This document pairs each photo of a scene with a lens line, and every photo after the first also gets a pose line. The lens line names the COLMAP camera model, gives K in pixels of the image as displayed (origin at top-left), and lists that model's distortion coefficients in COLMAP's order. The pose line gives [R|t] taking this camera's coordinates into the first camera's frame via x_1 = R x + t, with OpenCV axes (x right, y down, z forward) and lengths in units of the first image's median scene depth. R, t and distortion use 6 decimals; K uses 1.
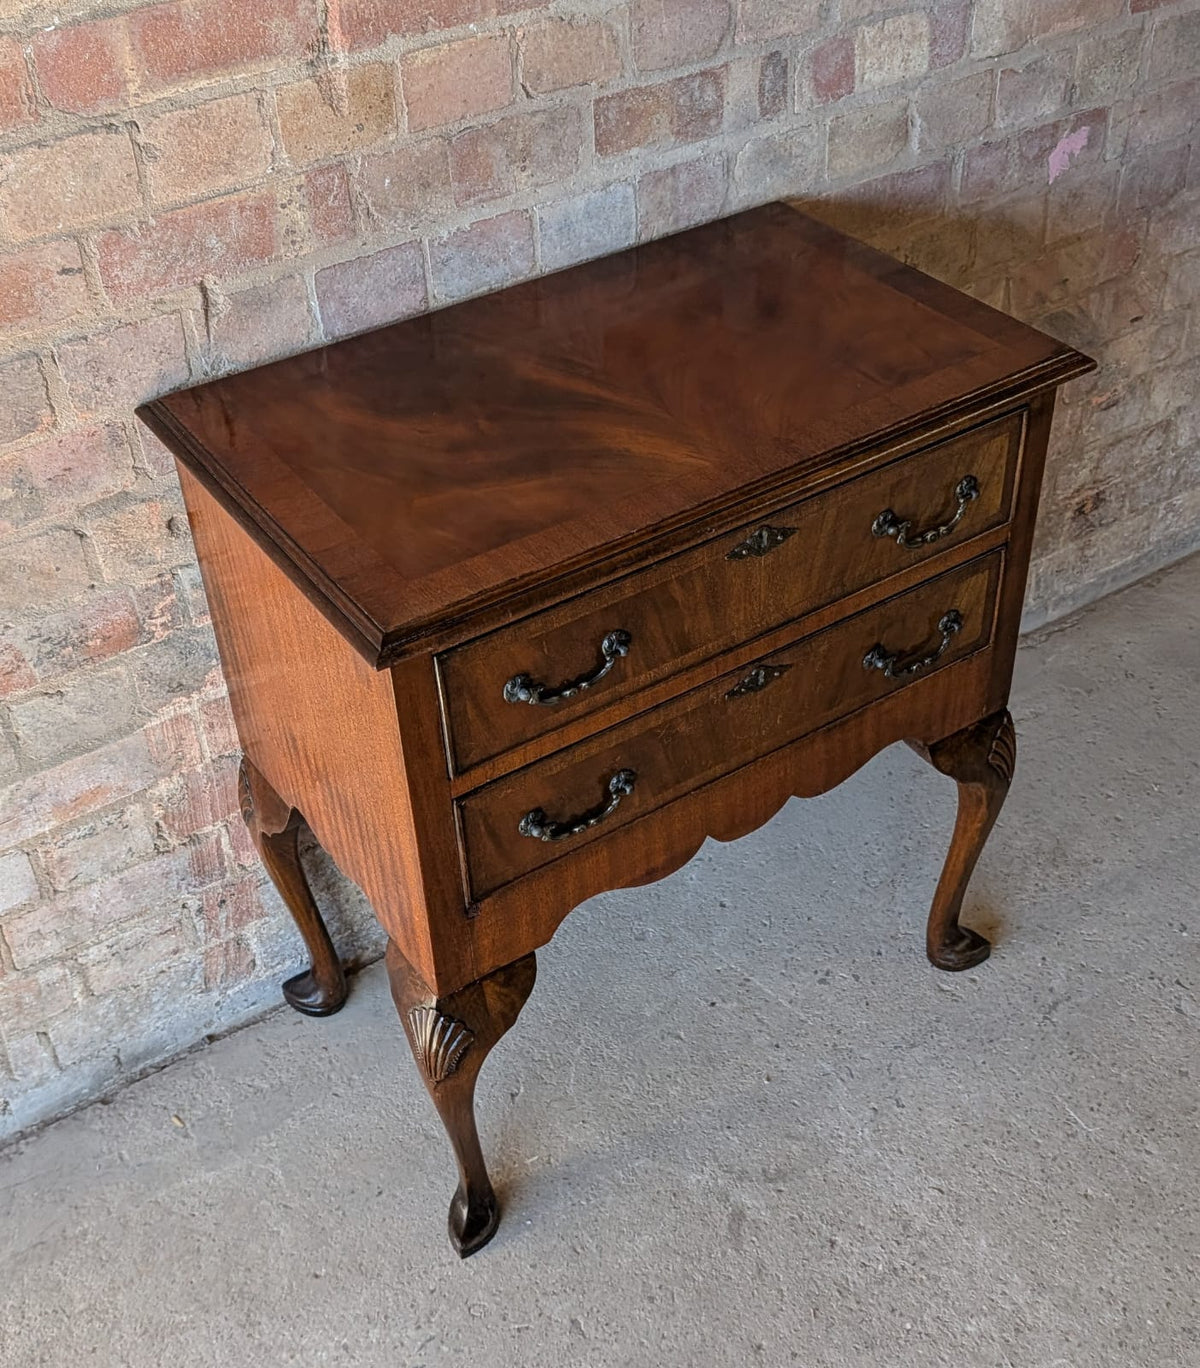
lens RADIAL K [[1682.4, 0, 614.0], [0, 1682.4, 728.0], [0, 0, 1]] dist [-0.005548, 0.000000]
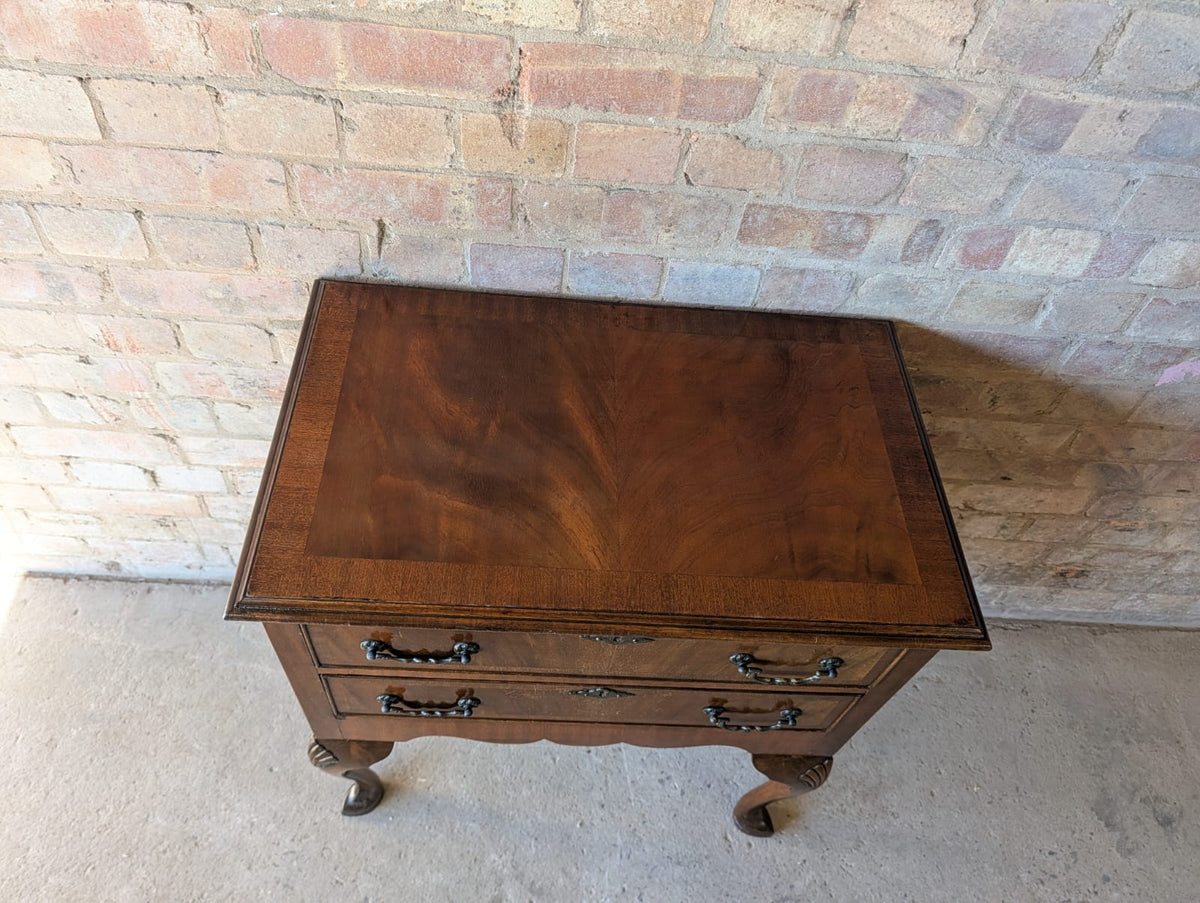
lens RADIAL K [[876.3, 0, 579.4], [0, 876.3, 452.1], [0, 0, 1]] dist [-0.008073, 0.010884]
pose [[0.818956, 0.517050, -0.248939, 0.127204], [-0.454442, 0.849234, 0.268855, -0.317098], [0.350419, -0.107052, 0.930455, 0.344460]]
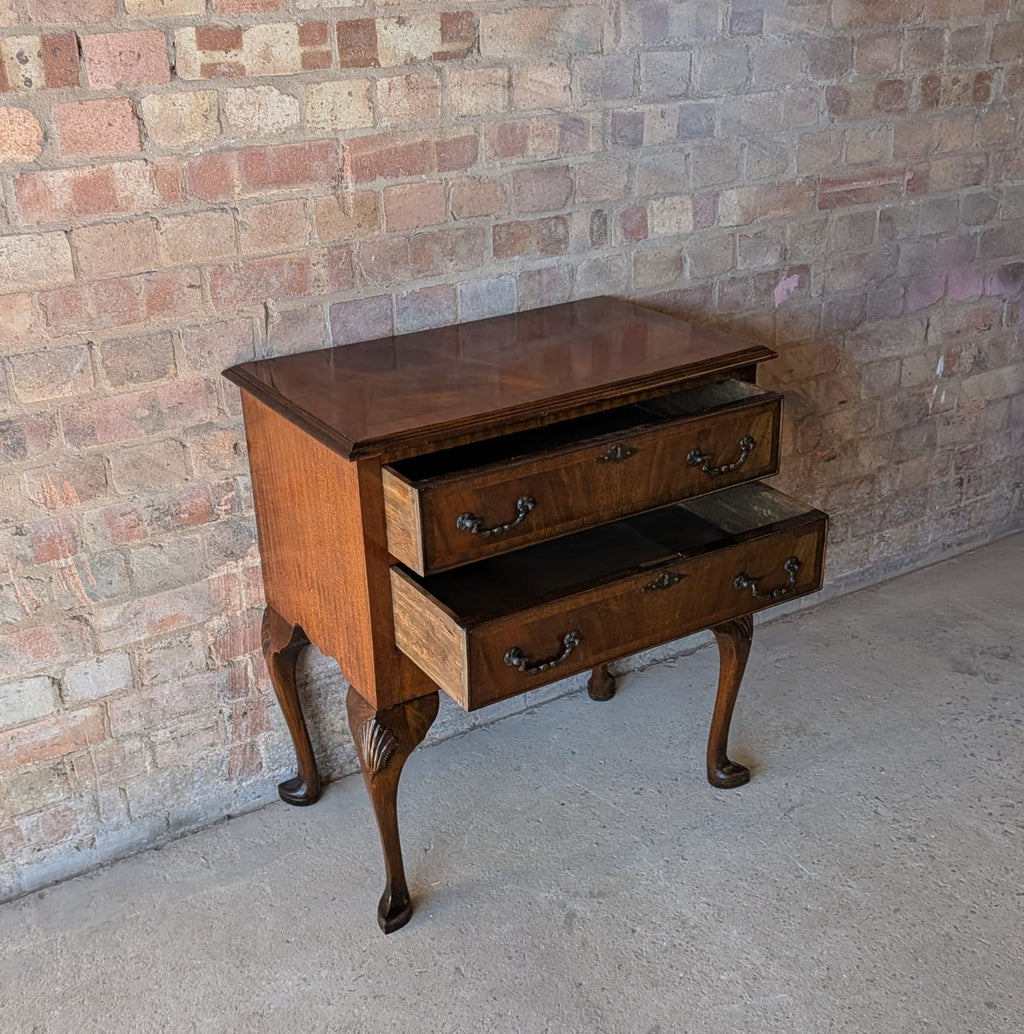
lens RADIAL K [[1316.7, 0, 506.6], [0, 1316.7, 542.4], [0, 0, 1]] dist [0.012682, 0.000000]
pose [[0.999201, 0.017234, -0.036054, 0.054942], [-0.026157, 0.964150, -0.264065, 0.293409], [0.030210, 0.264797, 0.963831, -0.229033]]
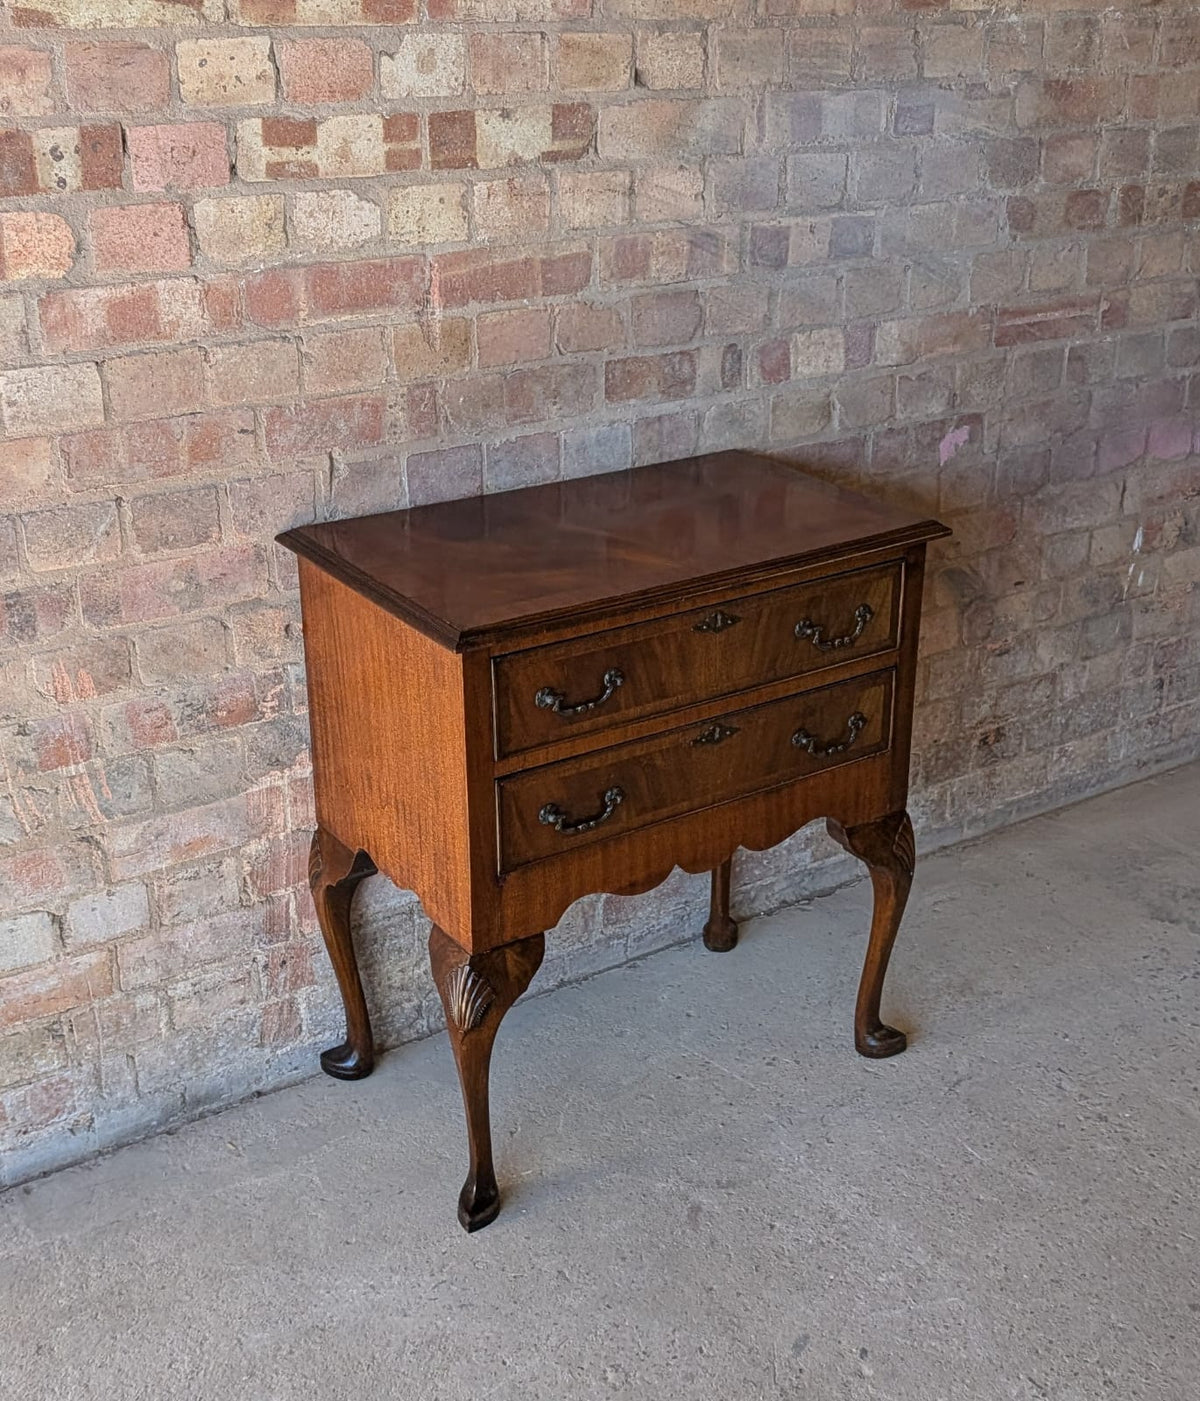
lens RADIAL K [[1841.0, 0, 659.1], [0, 1841.0, 738.8], [0, 0, 1]] dist [0.027228, 0.000000]
pose [[0.998855, 0.030414, 0.036915, -0.013372], [-0.019205, 0.961871, -0.272827, 0.341768], [-0.043805, 0.271806, 0.961355, -0.398785]]
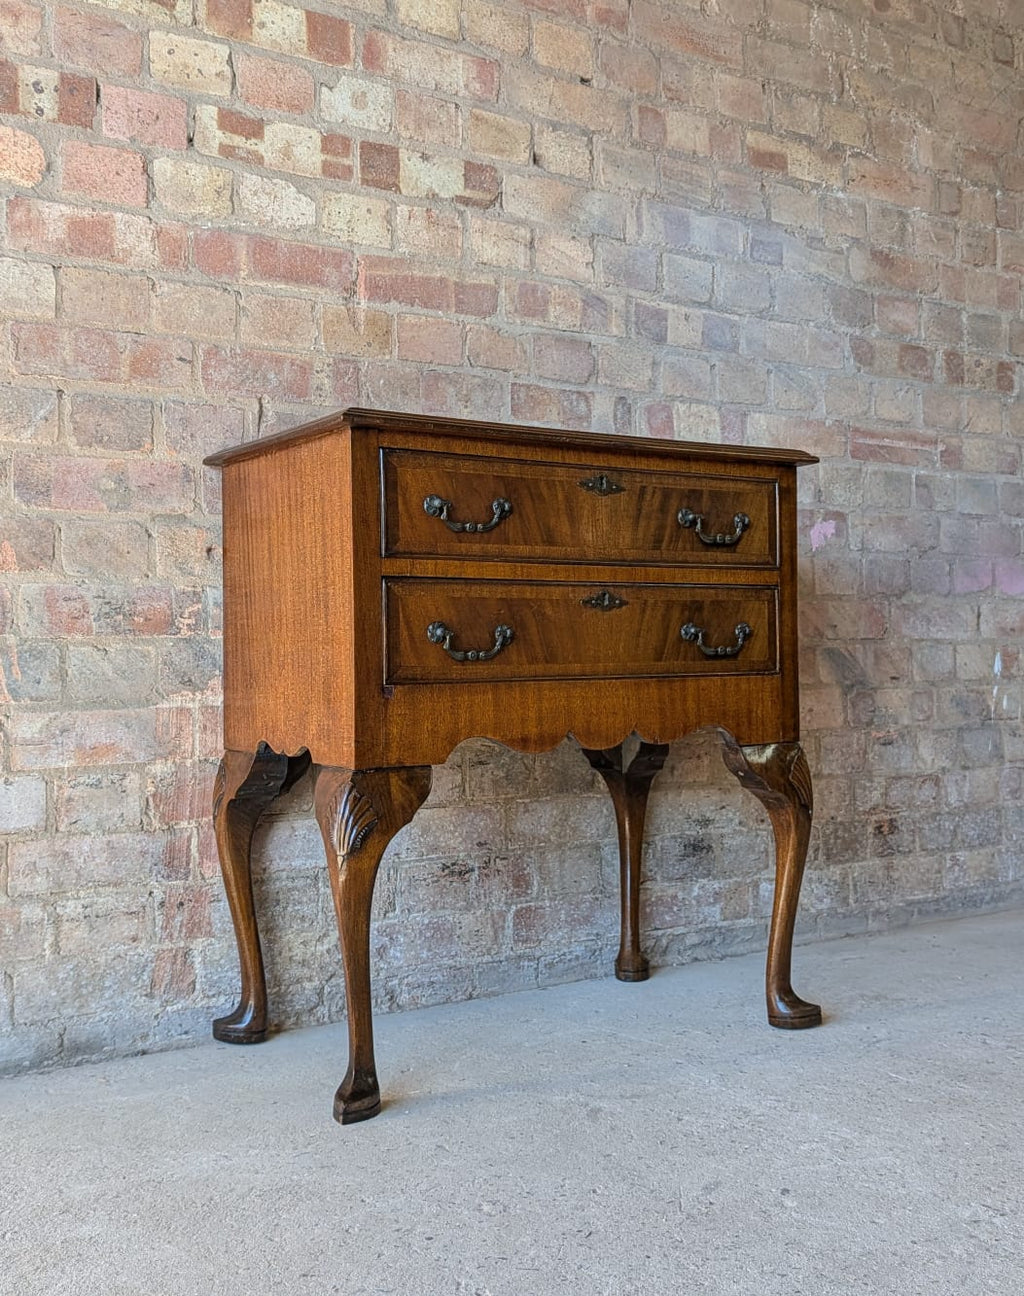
lens RADIAL K [[1442.8, 0, 586.9], [0, 1442.8, 645.1], [0, 0, 1]] dist [0.011576, 0.000000]
pose [[0.999746, 0.022175, 0.004004, 0.059919], [-0.014248, 0.759729, -0.650084, 0.706714], [-0.017457, 0.649862, 0.759852, 0.078481]]
